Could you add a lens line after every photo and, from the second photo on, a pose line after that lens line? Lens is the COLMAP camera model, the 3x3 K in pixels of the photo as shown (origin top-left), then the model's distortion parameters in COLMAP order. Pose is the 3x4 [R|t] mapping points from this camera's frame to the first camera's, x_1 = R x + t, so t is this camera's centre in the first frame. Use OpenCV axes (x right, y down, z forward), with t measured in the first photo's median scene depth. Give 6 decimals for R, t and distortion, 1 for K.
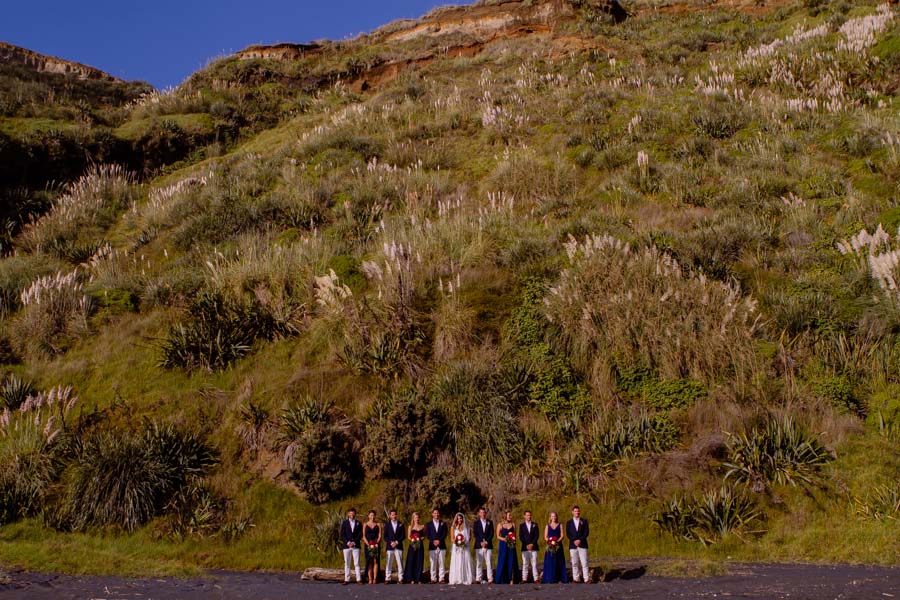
lens RADIAL K [[1124.4, 0, 450.0], [0, 1124.4, 300.0], [0, 0, 1]] dist [-0.119843, 0.125003]
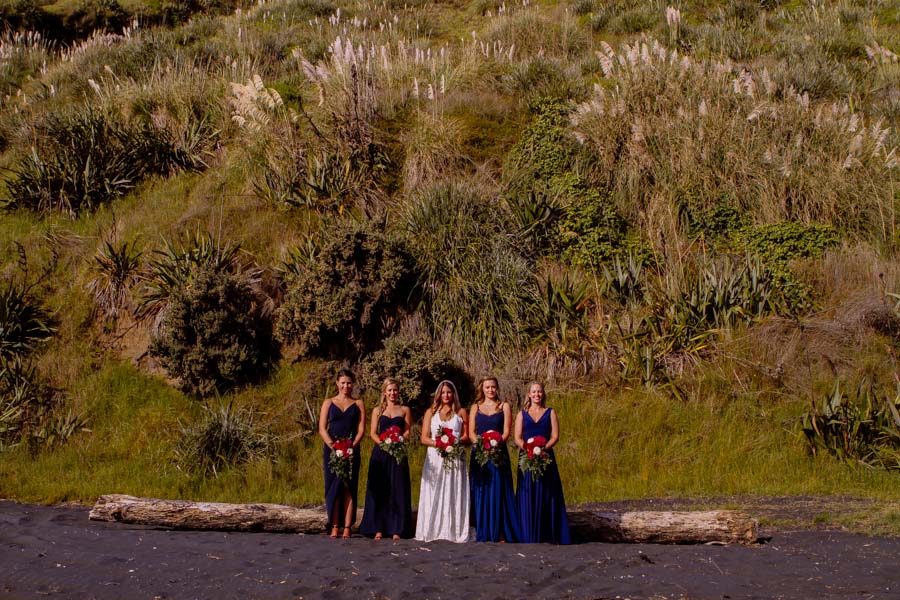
lens RADIAL K [[1124.4, 0, 450.0], [0, 1124.4, 300.0], [0, 0, 1]] dist [-0.119843, 0.125003]
pose [[0.999225, 0.031472, 0.023654, 0.000004], [-0.032374, 0.998723, 0.038795, 0.087734], [-0.022403, -0.039531, 0.998967, 0.345712]]
